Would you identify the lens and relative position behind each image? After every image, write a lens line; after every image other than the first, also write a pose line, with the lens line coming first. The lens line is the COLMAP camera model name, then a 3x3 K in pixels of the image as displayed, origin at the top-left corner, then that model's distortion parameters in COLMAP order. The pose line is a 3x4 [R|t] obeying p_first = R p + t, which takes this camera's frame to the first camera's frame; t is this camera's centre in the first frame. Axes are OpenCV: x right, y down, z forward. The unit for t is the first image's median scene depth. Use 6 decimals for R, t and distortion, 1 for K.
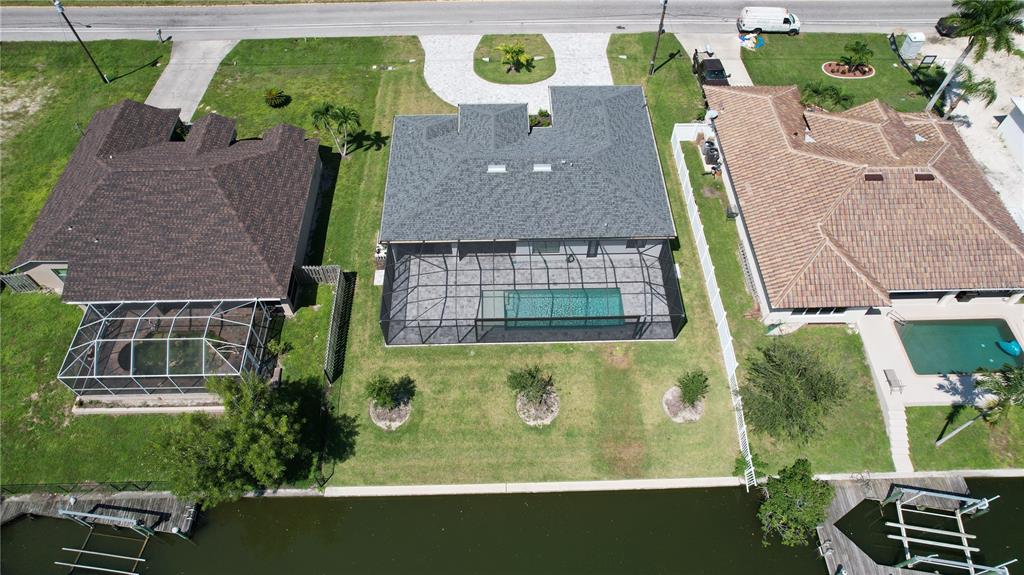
lens RADIAL K [[650.3, 0, 509.3], [0, 650.3, 282.9], [0, 0, 1]] dist [-0.072776, 0.056630]
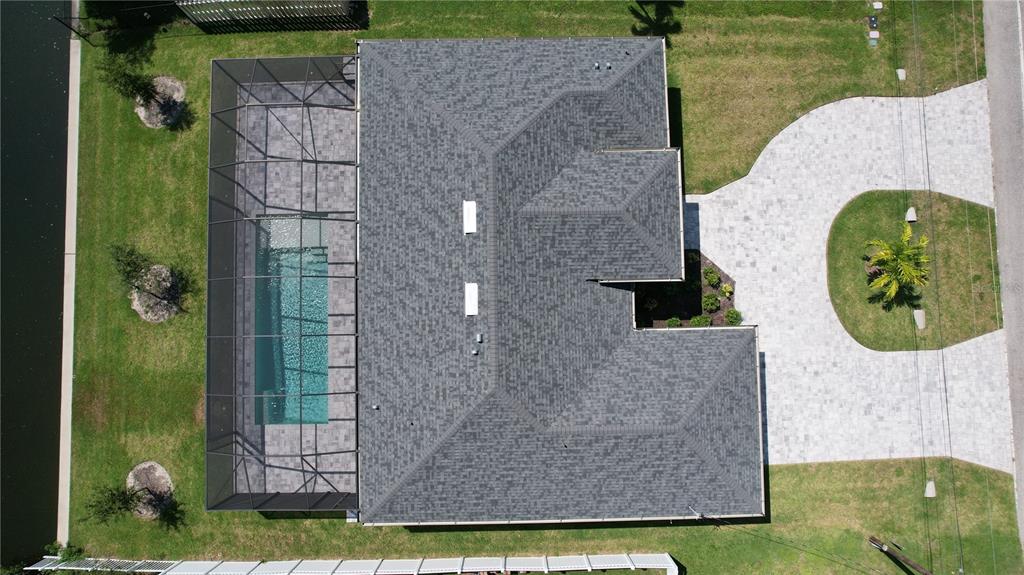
lens RADIAL K [[650.3, 0, 508.8], [0, 650.3, 288.4], [0, 0, 1]] dist [-0.072776, 0.056630]
pose [[-0.003324, 0.997600, -0.069154, 0.088438], [-0.816431, 0.037226, 0.576242, -0.575927], [0.577434, 0.058375, 0.814348, 0.631324]]
